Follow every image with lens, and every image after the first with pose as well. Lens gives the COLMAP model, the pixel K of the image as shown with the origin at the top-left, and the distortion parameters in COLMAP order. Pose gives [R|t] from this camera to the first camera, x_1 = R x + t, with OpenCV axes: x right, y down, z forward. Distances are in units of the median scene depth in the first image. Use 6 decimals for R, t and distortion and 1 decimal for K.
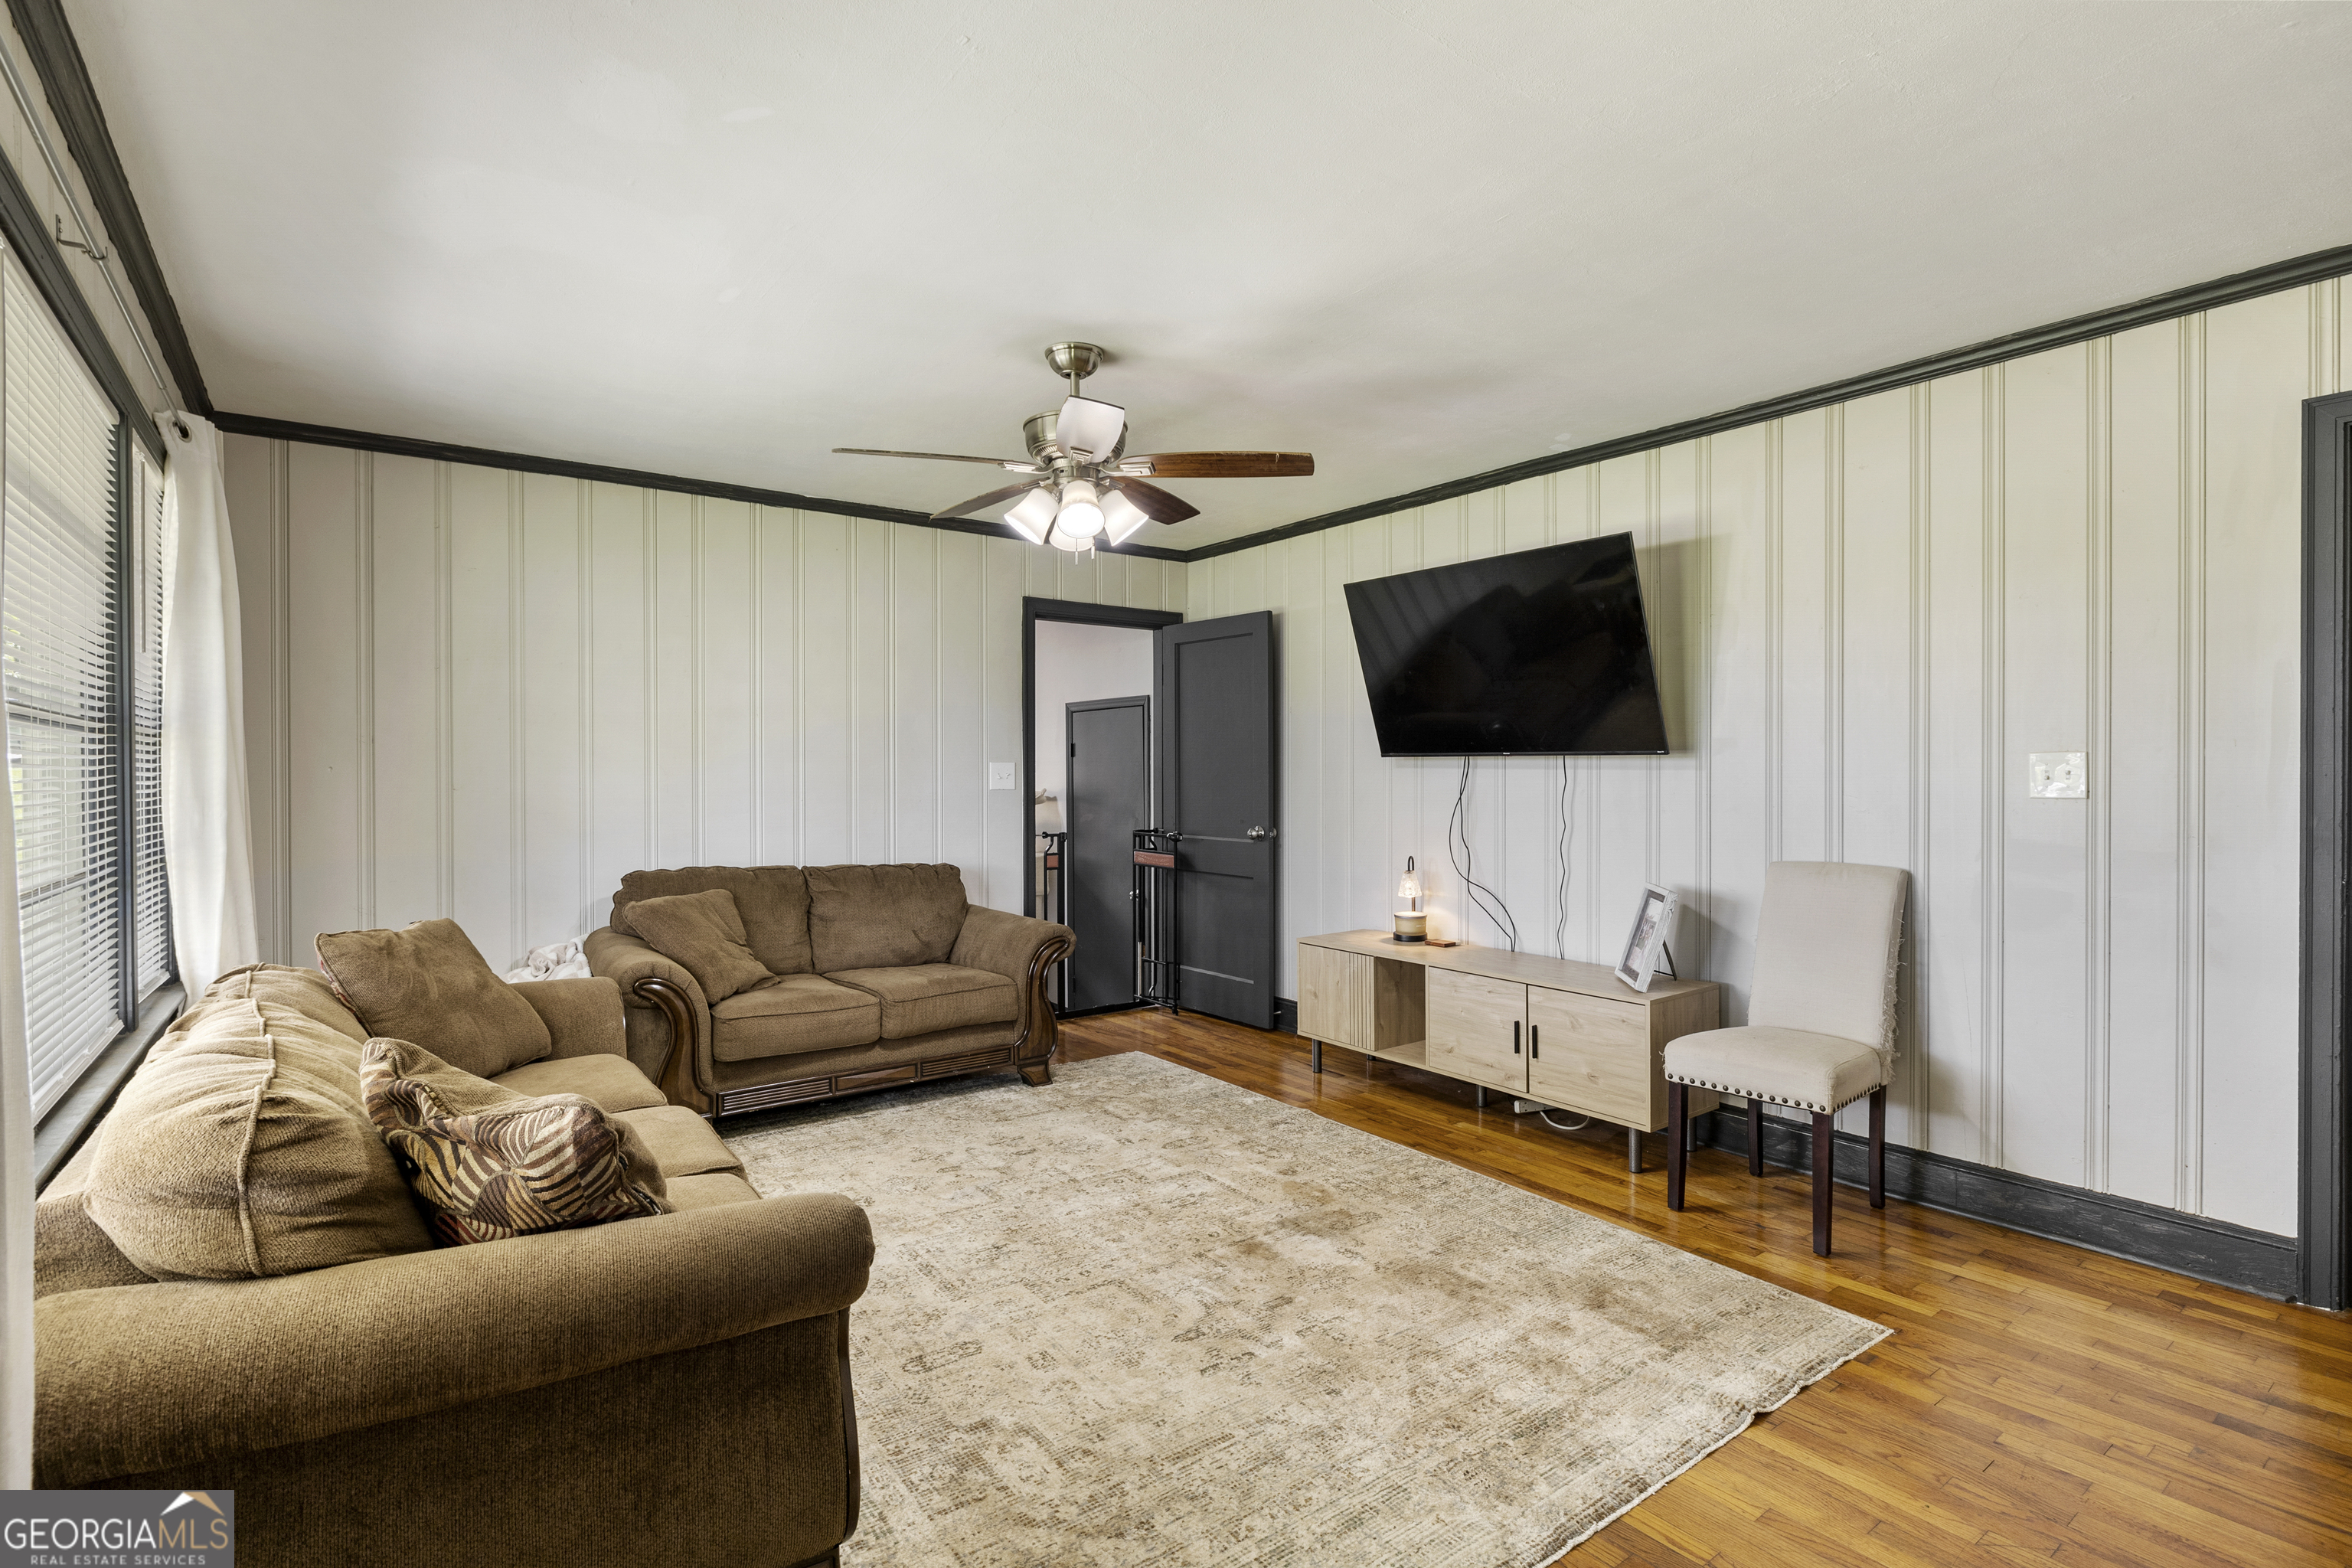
lens RADIAL K [[1110.6, 0, 1173.9], [0, 1110.6, 777.7], [0, 0, 1]] dist [-0.010462, 0.000085]
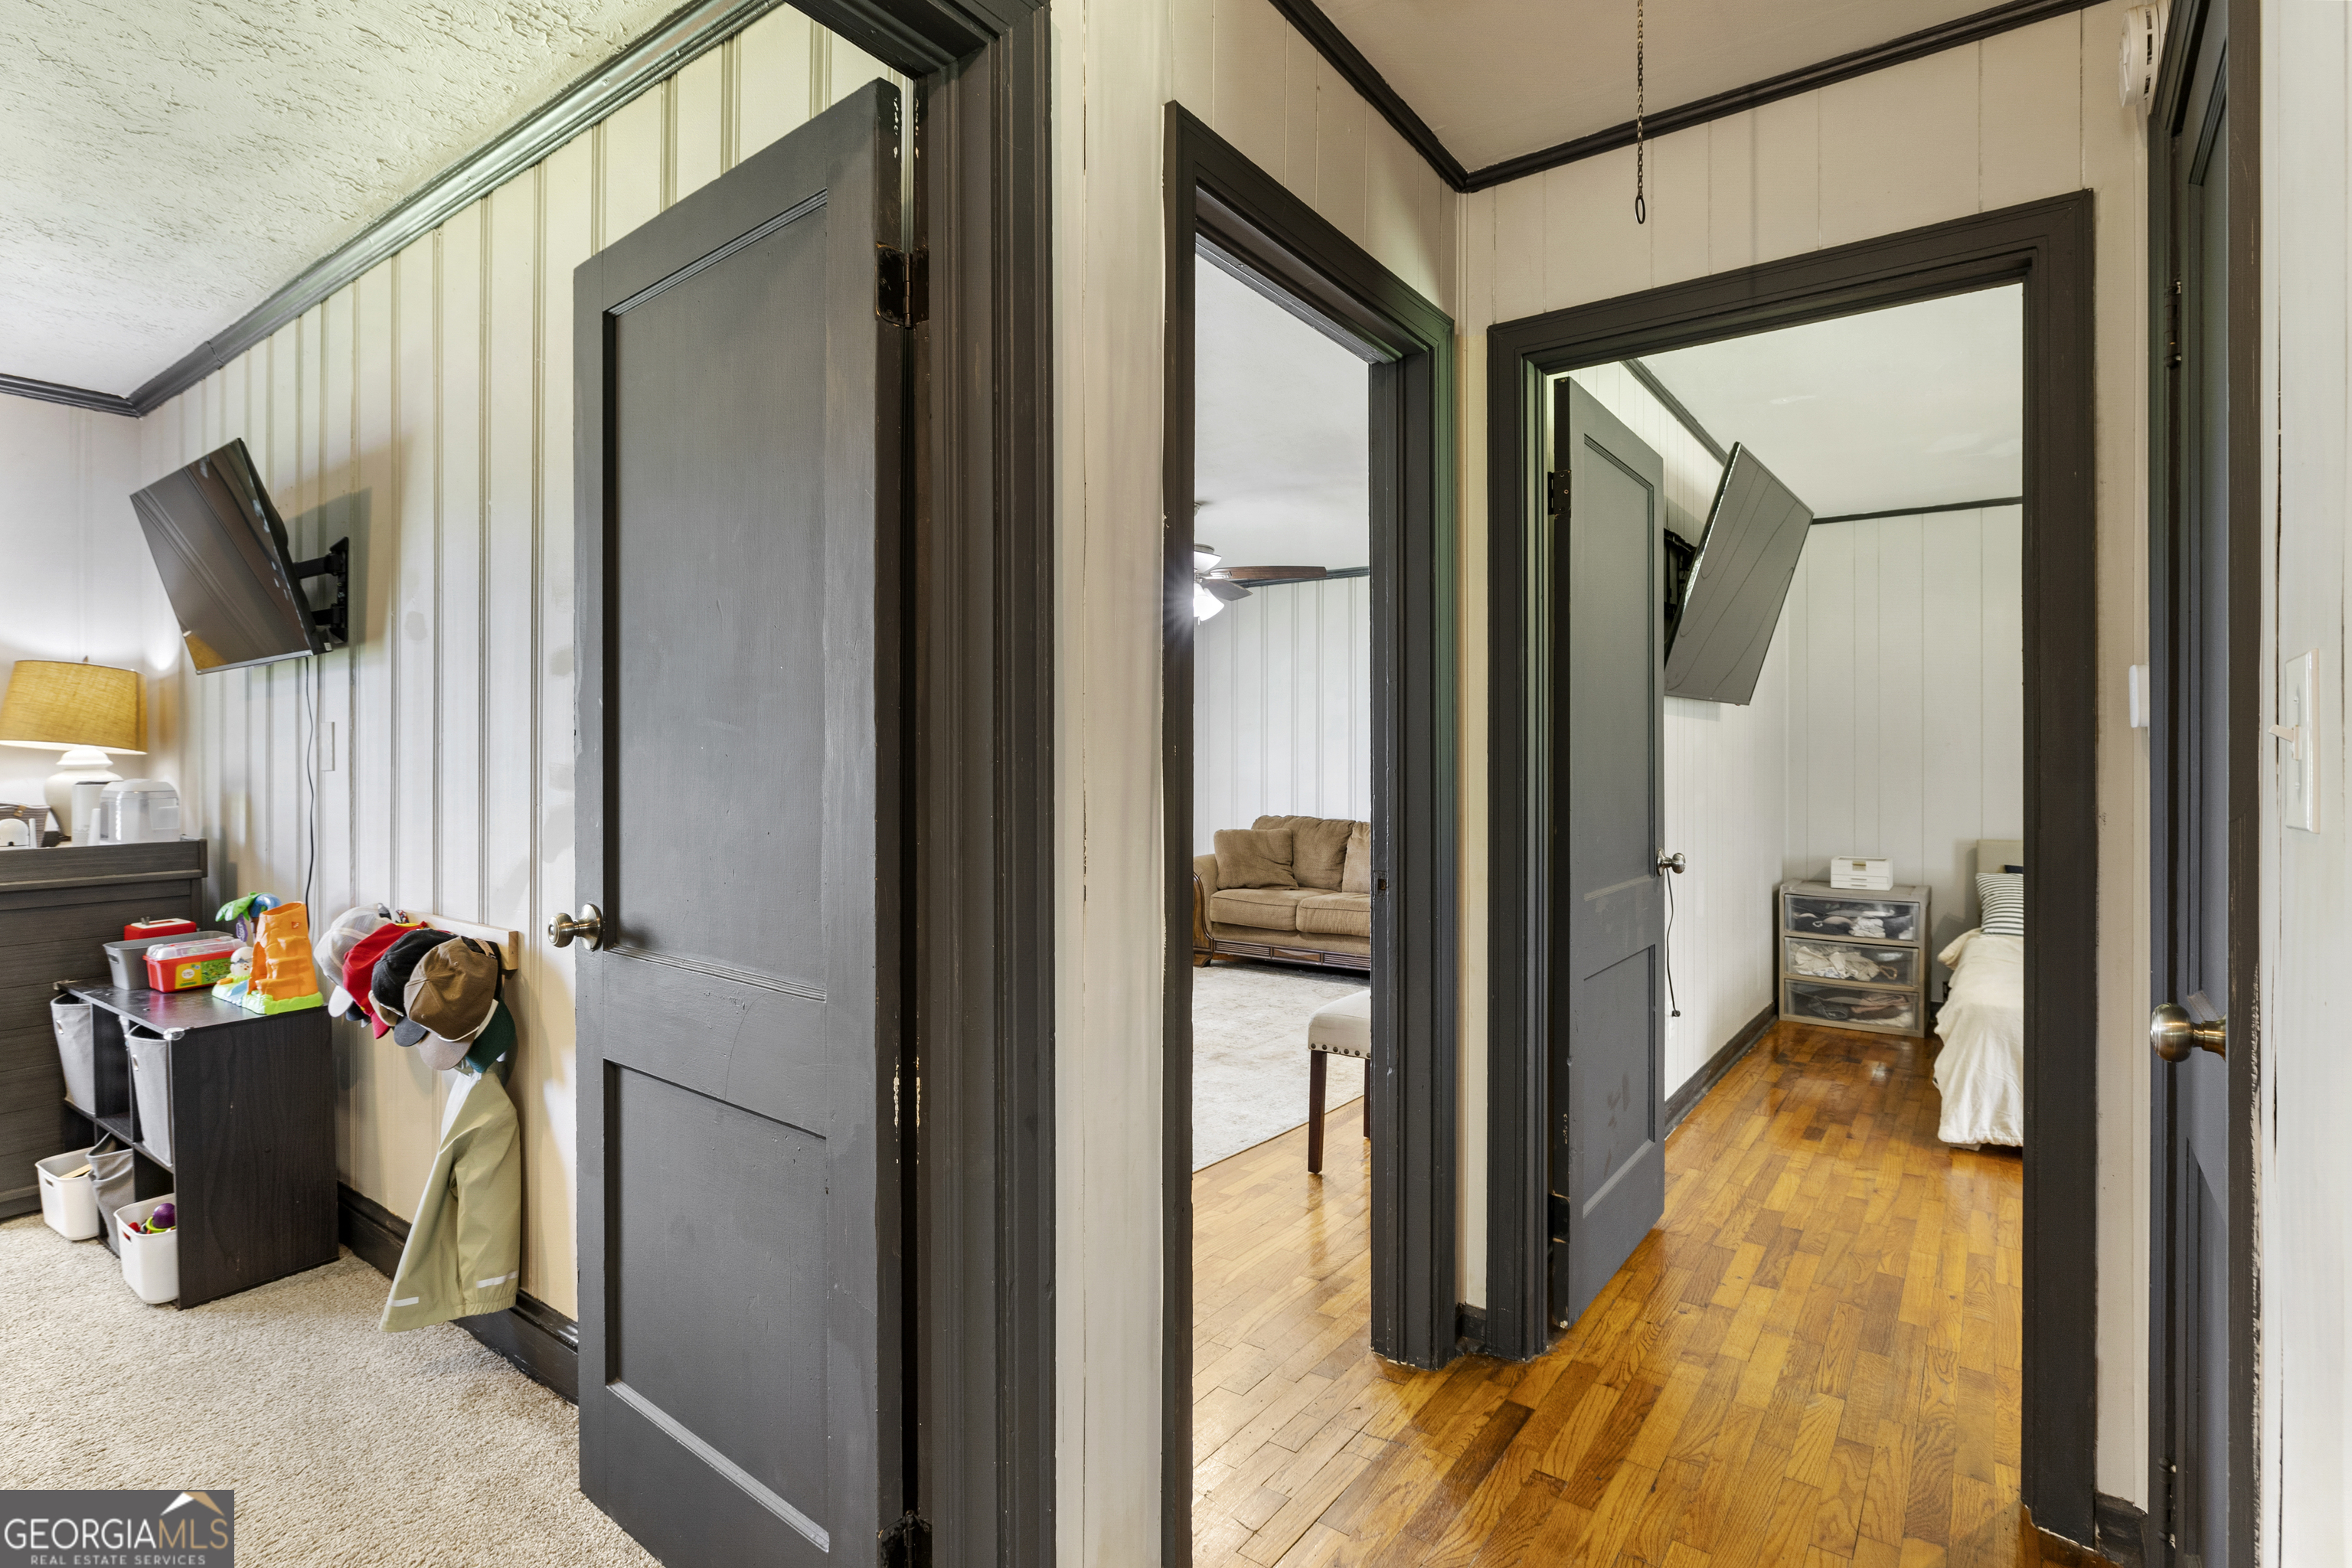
lens RADIAL K [[1110.6, 0, 1155.9], [0, 1110.6, 770.1], [0, 0, 1]] dist [-0.010462, 0.000085]
pose [[0.280100, 0.003250, -0.959965, 1.186985], [-0.003787, 0.999990, 0.002281, 0.009899], [0.959963, 0.002997, 0.280110, 0.384293]]
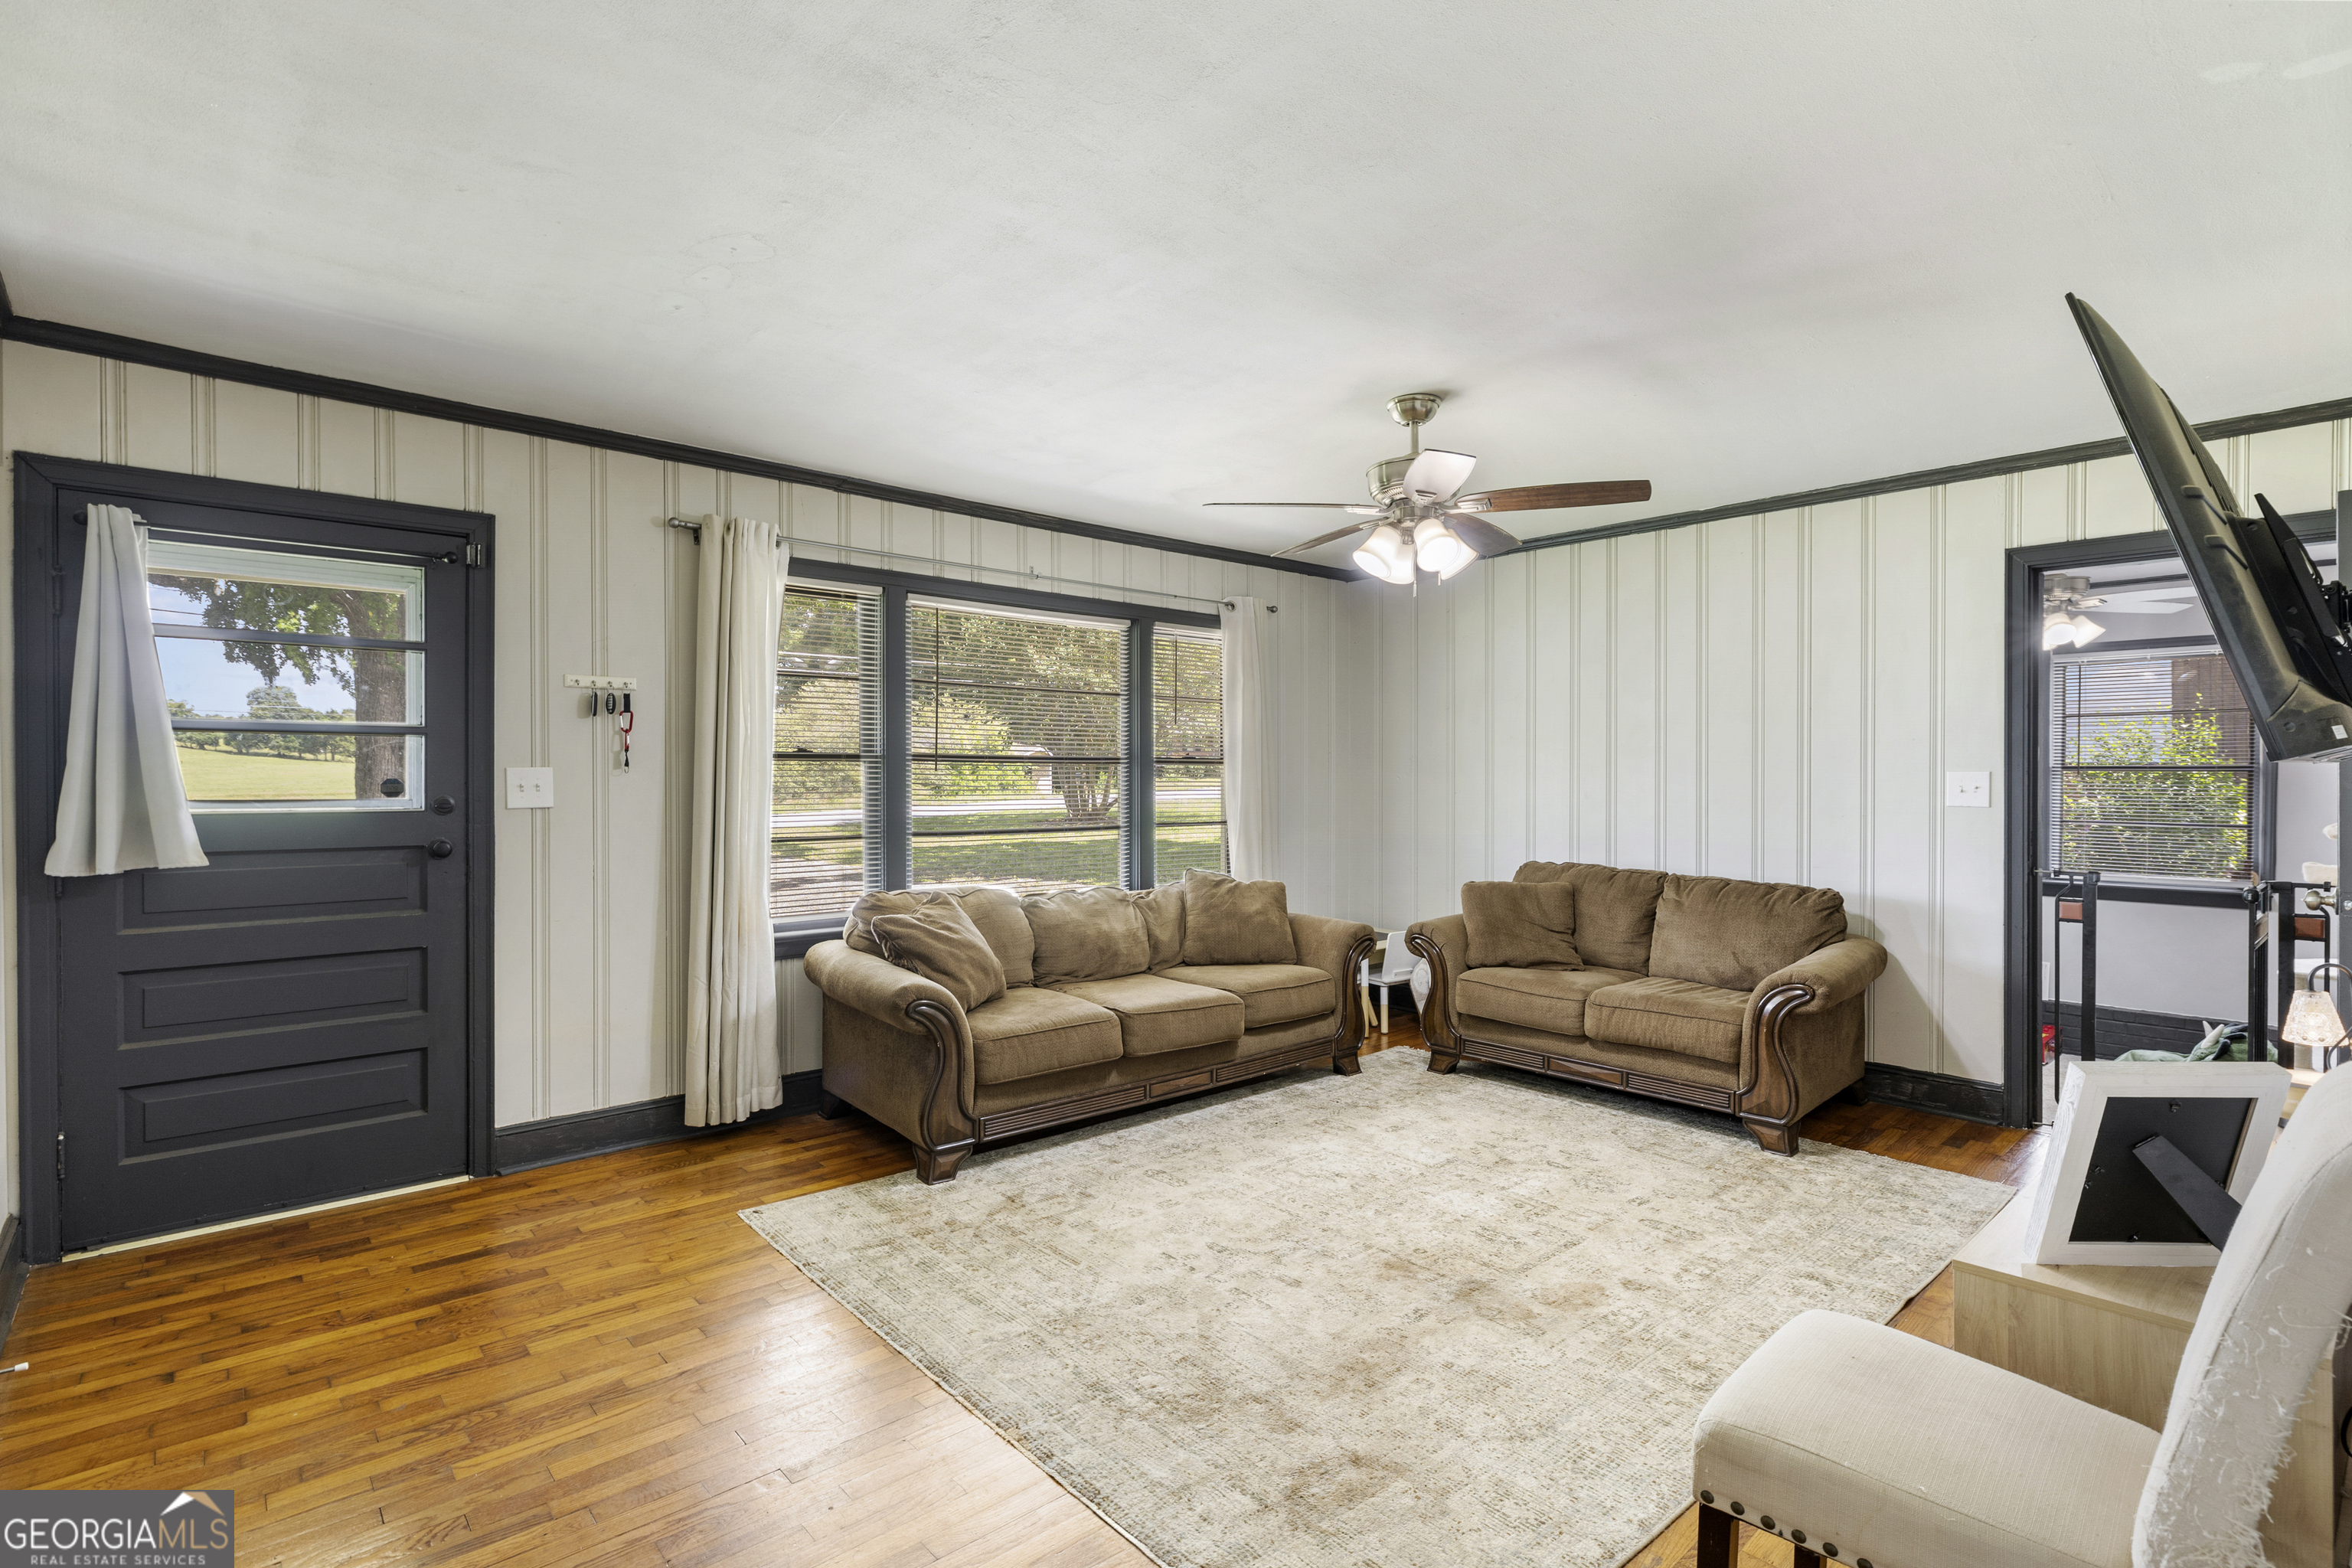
lens RADIAL K [[1110.6, 0, 1187.2], [0, 1110.6, 776.3], [0, 0, 1]] dist [-0.010462, 0.000085]
pose [[0.097610, 0.002129, -0.995222, 0.770671], [-0.002459, 0.999995, 0.001898, -0.015104], [0.995222, 0.002262, 0.097615, 0.524777]]
